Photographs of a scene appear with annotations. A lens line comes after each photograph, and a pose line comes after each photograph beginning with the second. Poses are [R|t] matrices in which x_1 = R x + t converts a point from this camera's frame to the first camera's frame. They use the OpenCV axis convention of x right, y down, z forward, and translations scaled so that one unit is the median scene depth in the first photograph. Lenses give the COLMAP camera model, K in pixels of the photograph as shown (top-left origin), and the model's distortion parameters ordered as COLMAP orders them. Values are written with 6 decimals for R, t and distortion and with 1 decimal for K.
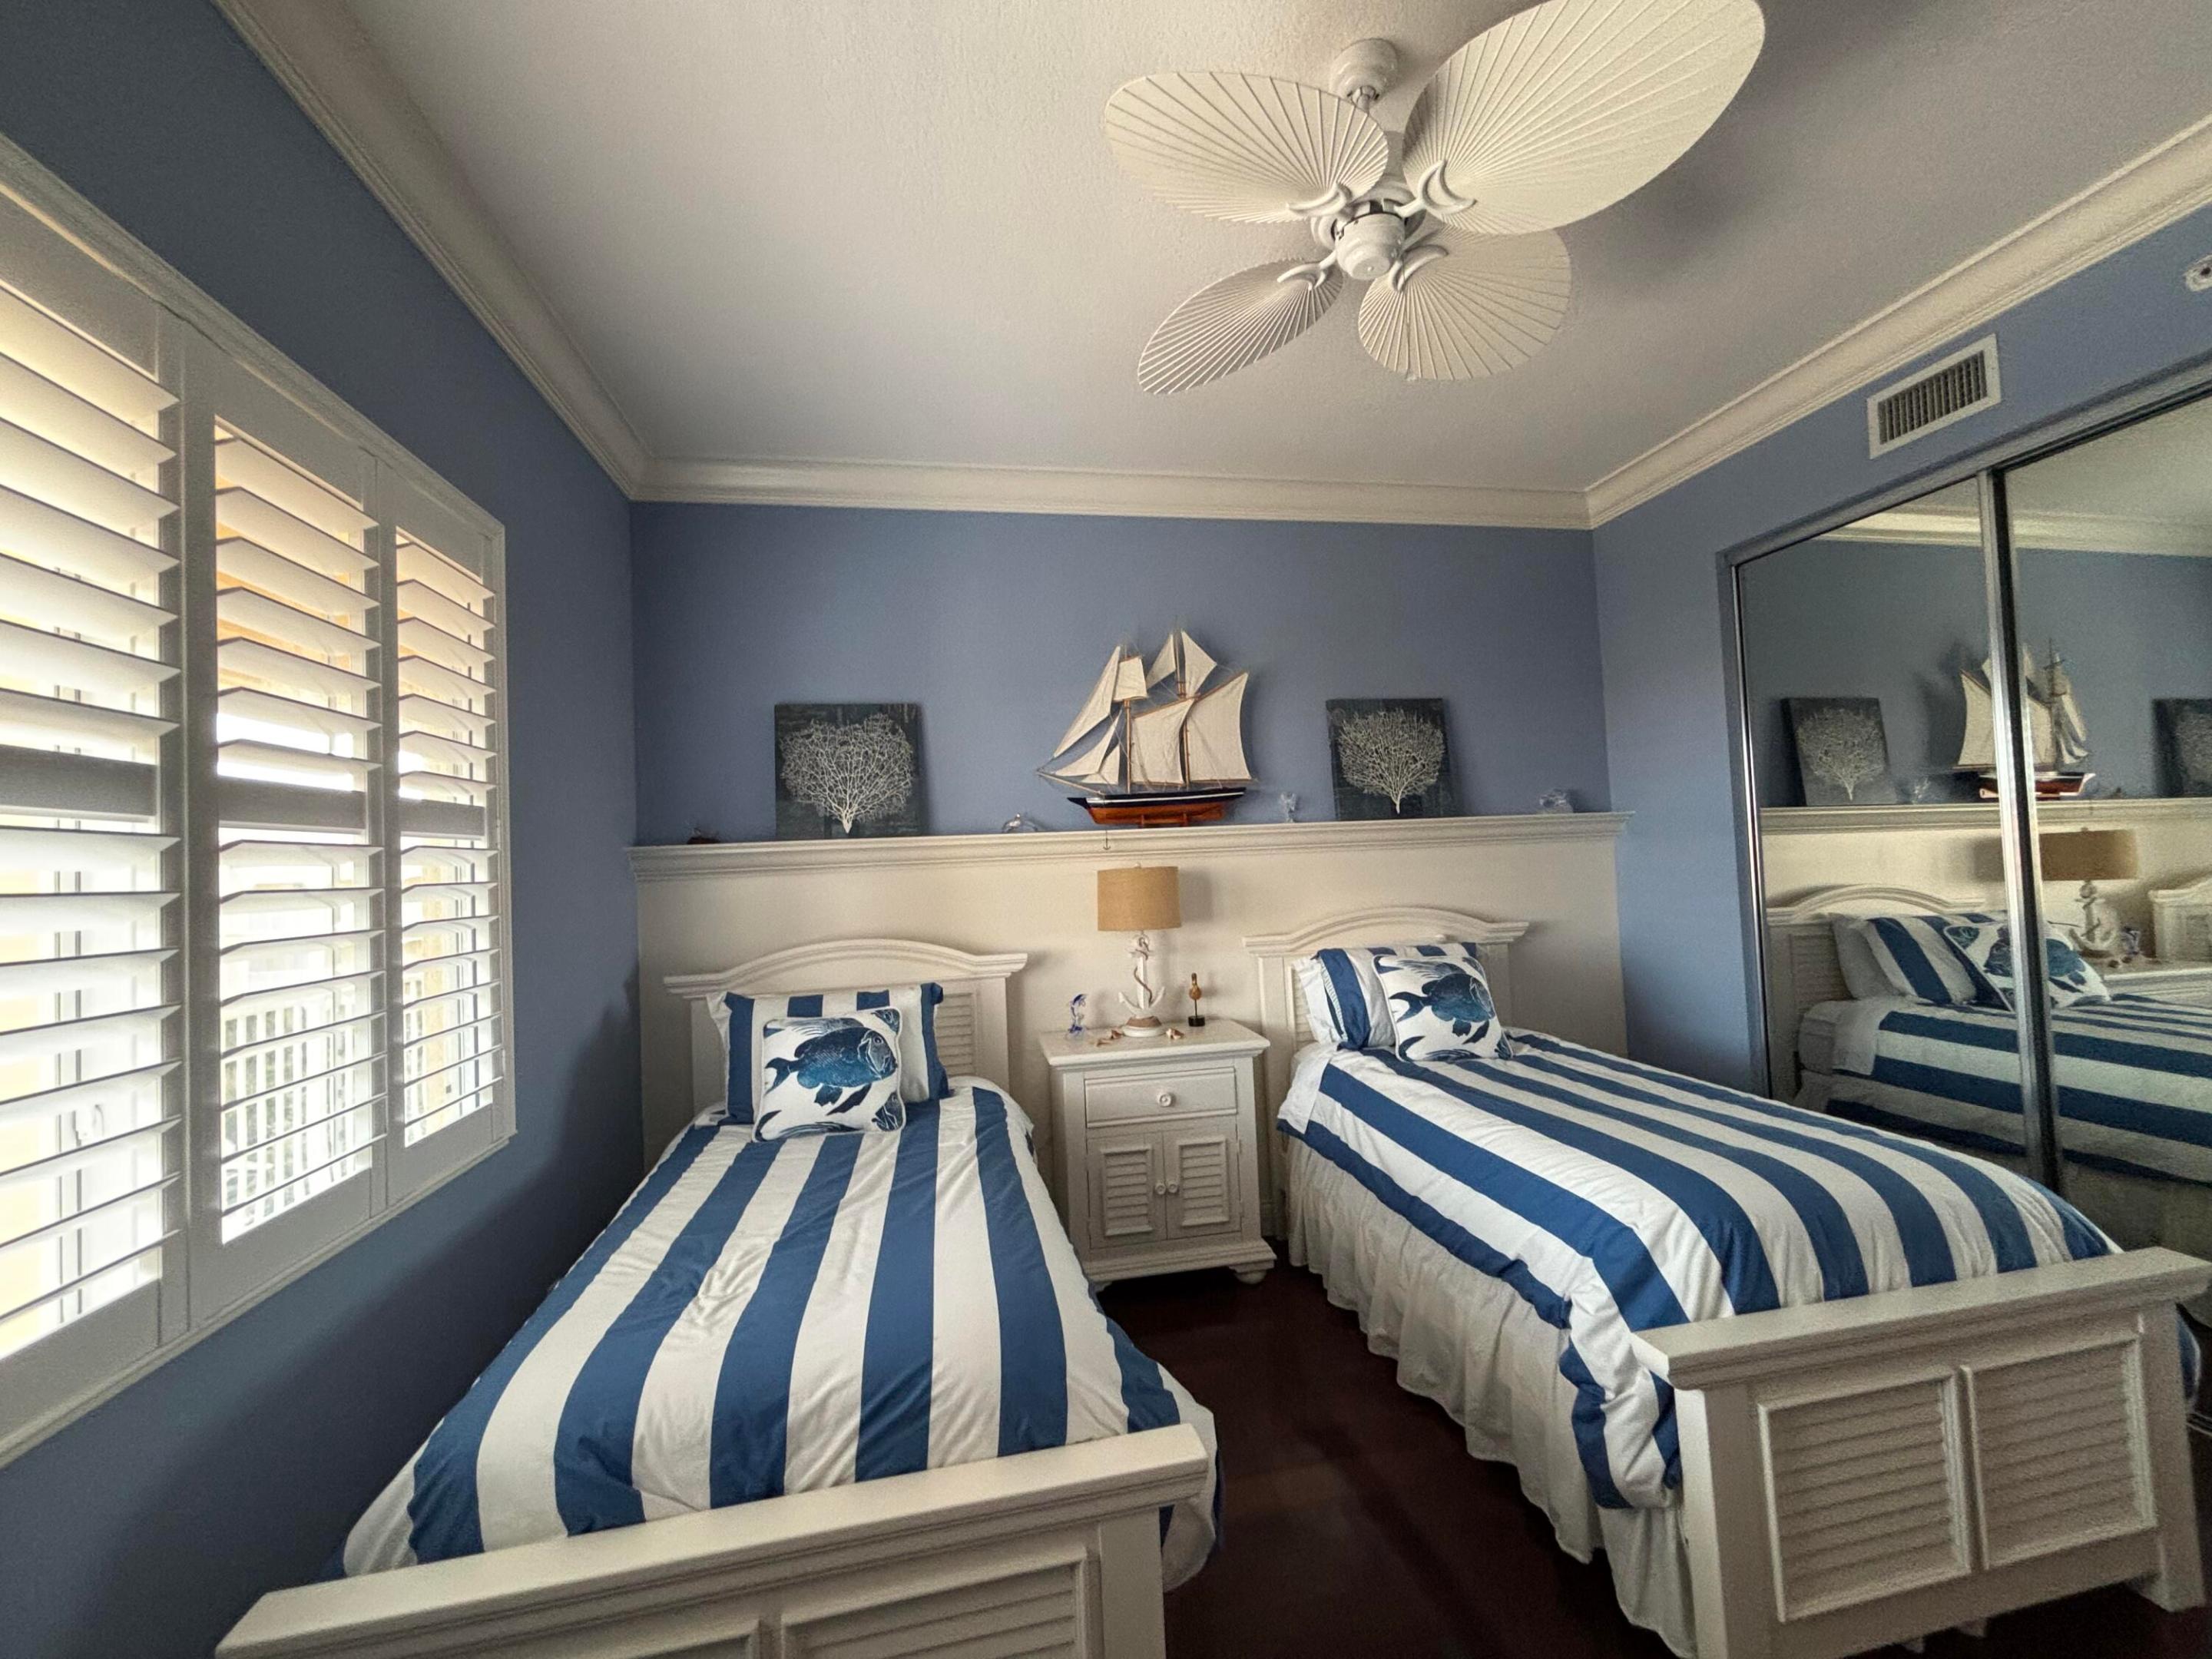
lens RADIAL K [[894.9, 0, 1117.0], [0, 894.9, 823.5], [0, 0, 1]] dist [-0.001570, 0.000984]
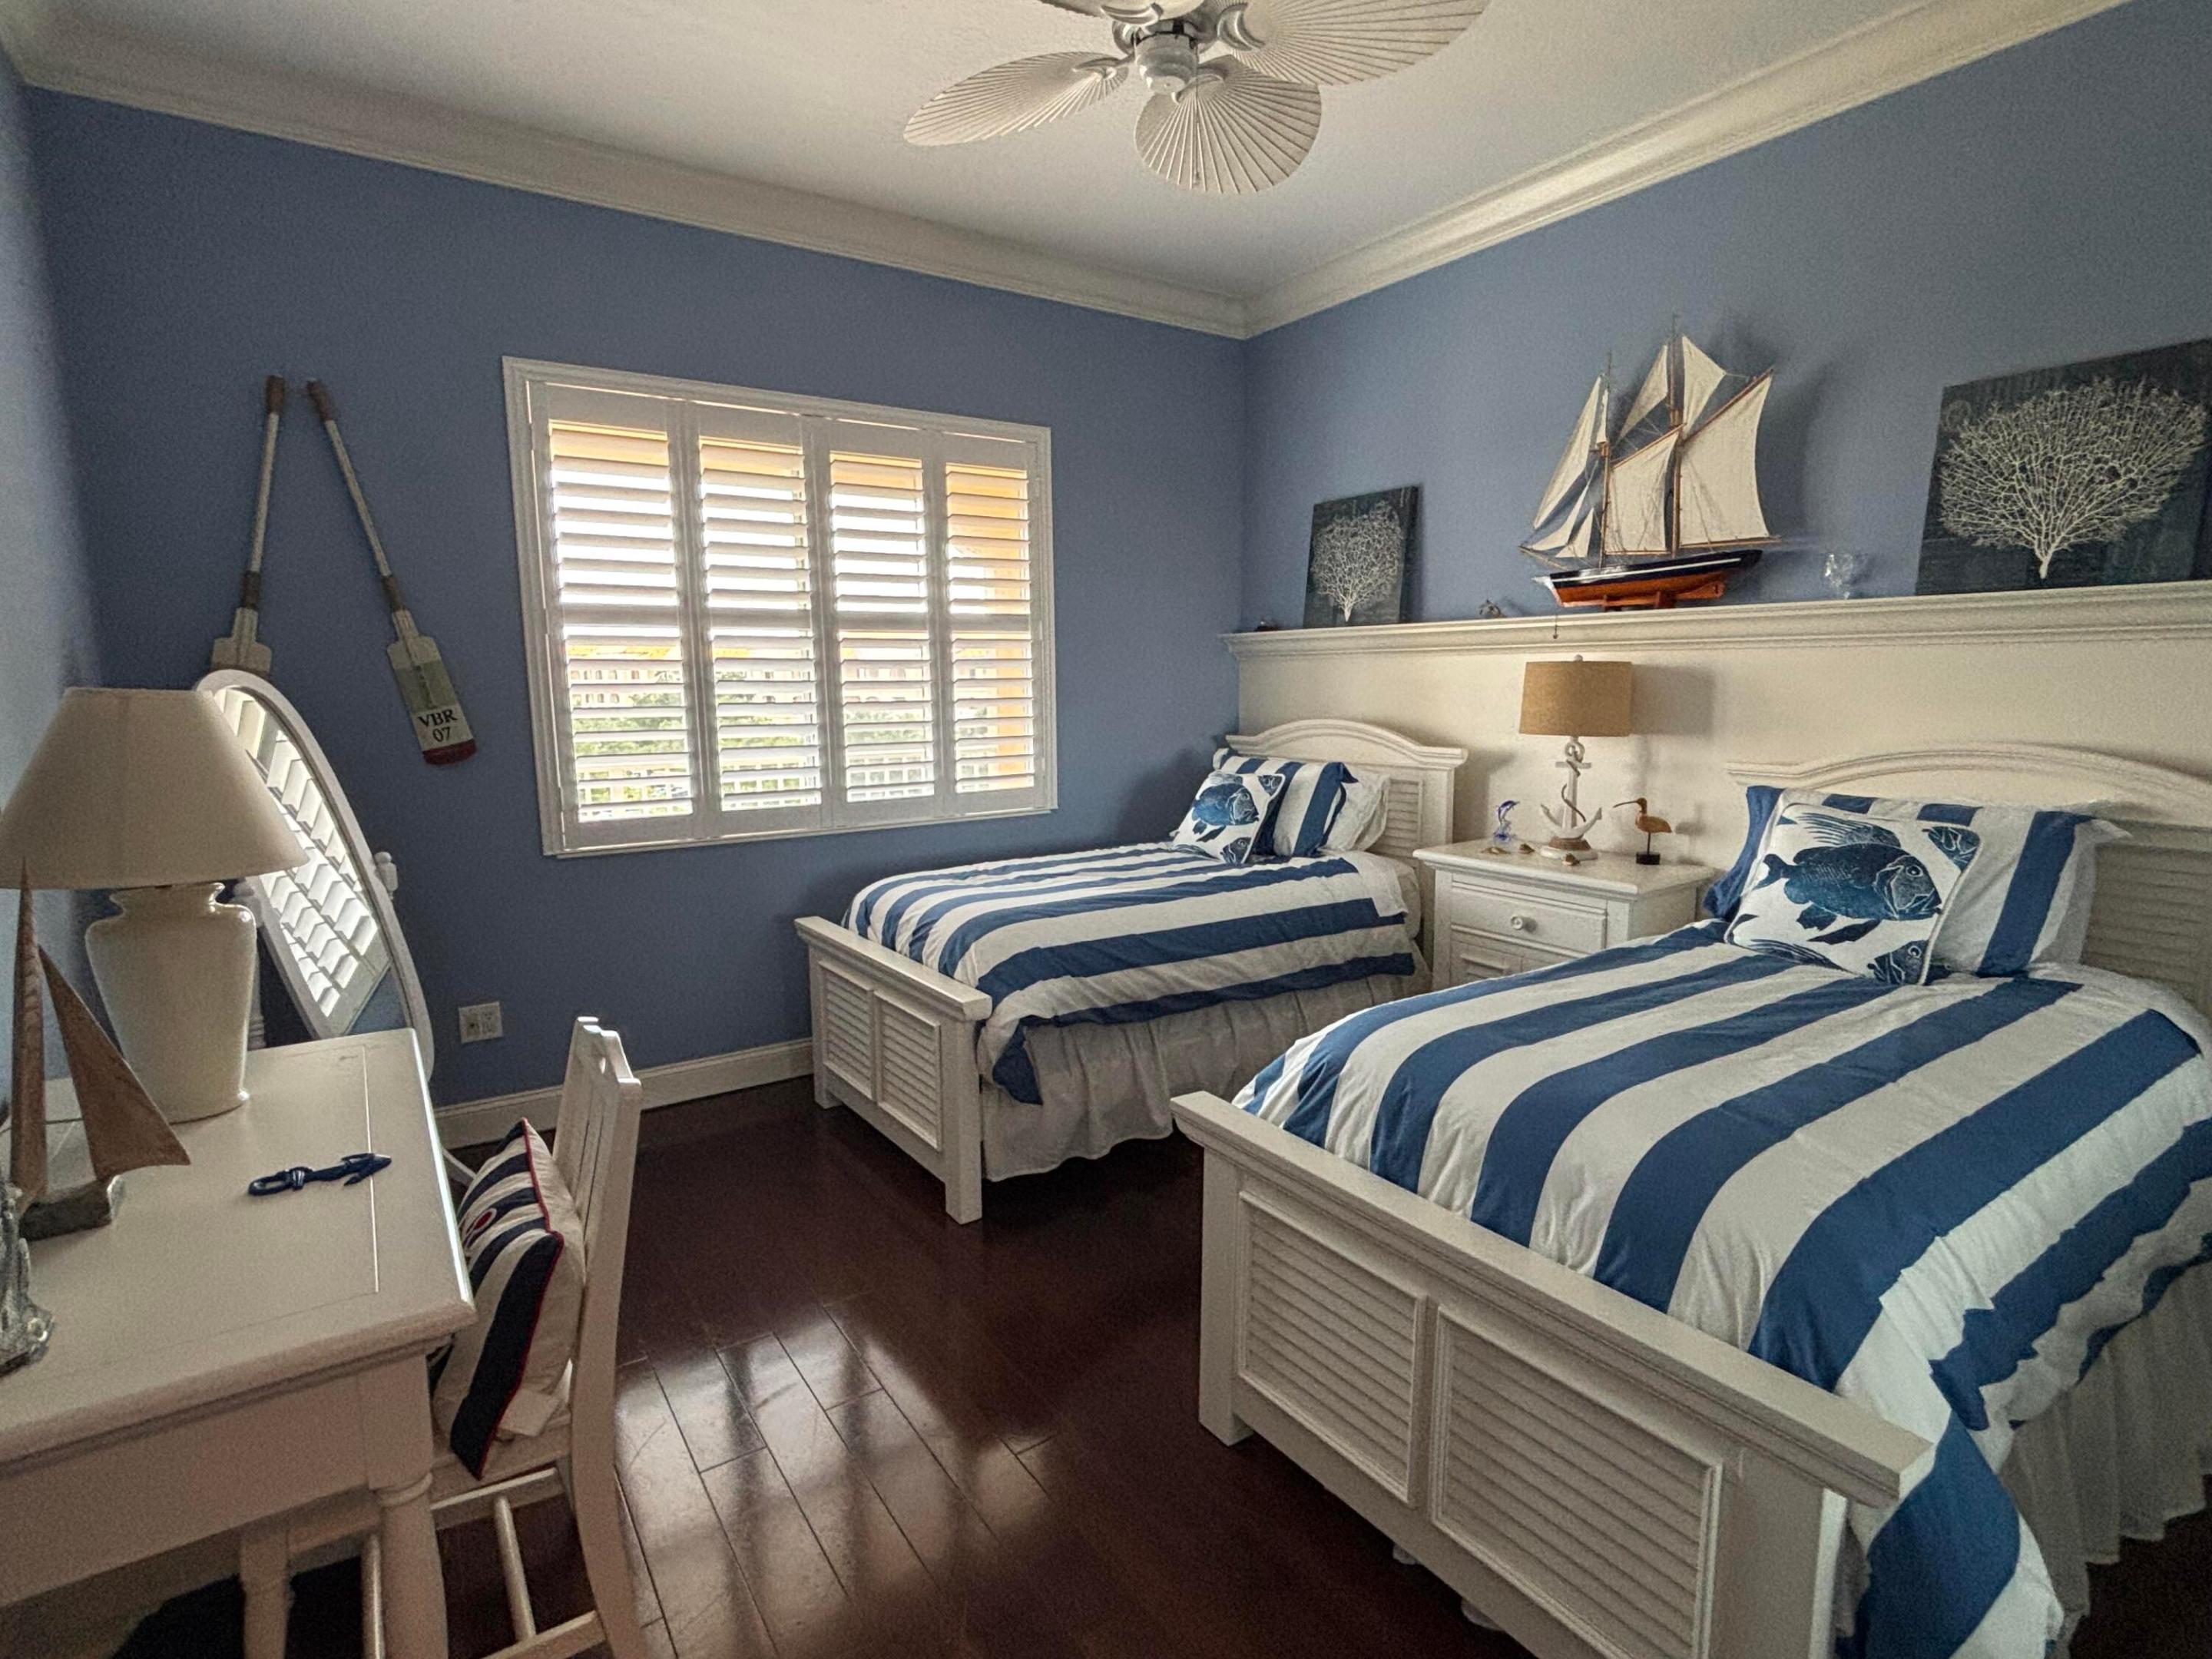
lens RADIAL K [[1084.3, 0, 1128.1], [0, 1084.3, 843.4], [0, 0, 1]] dist [0.014071, -0.002250]
pose [[0.417667, 0.182098, -0.890166, 0.828919], [0.036020, 0.975622, 0.216480, -0.021084], [0.907886, -0.122480, 0.400926, 0.191895]]
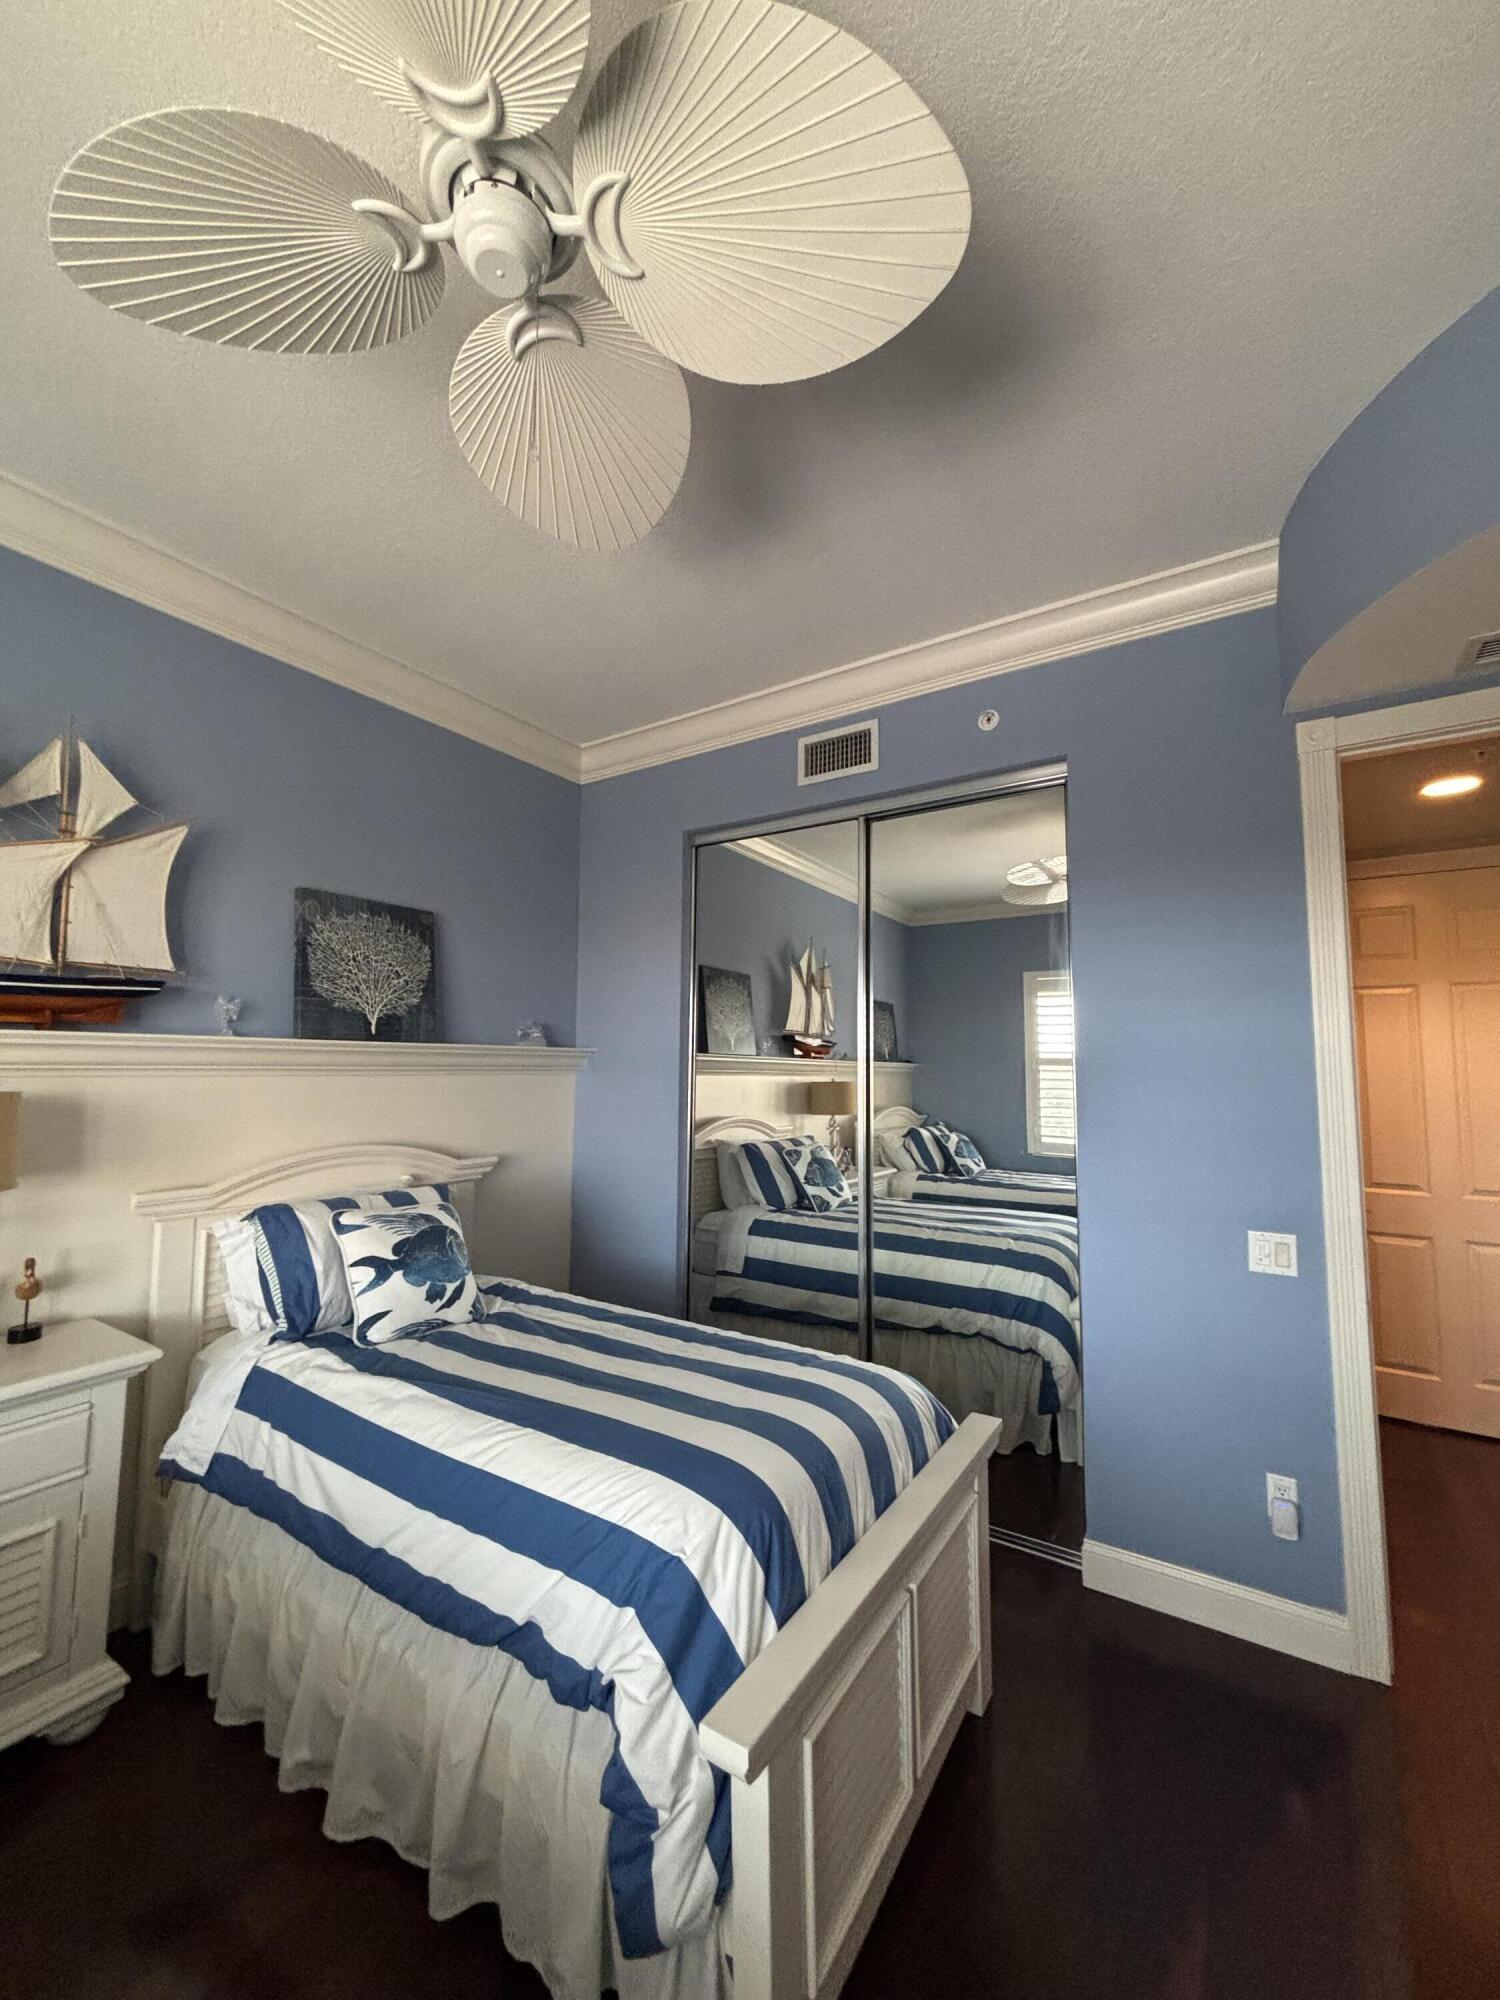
lens RADIAL K [[809.2, 0, 753.6], [0, 809.2, 999.2], [0, 0, 1]] dist [-0.001570, 0.000984]
pose [[0.696963, 0.108434, 0.708862, 0.016901], [-0.068065, 0.994042, -0.085135, -0.003653], [-0.713870, 0.011087, 0.700191, 0.222826]]
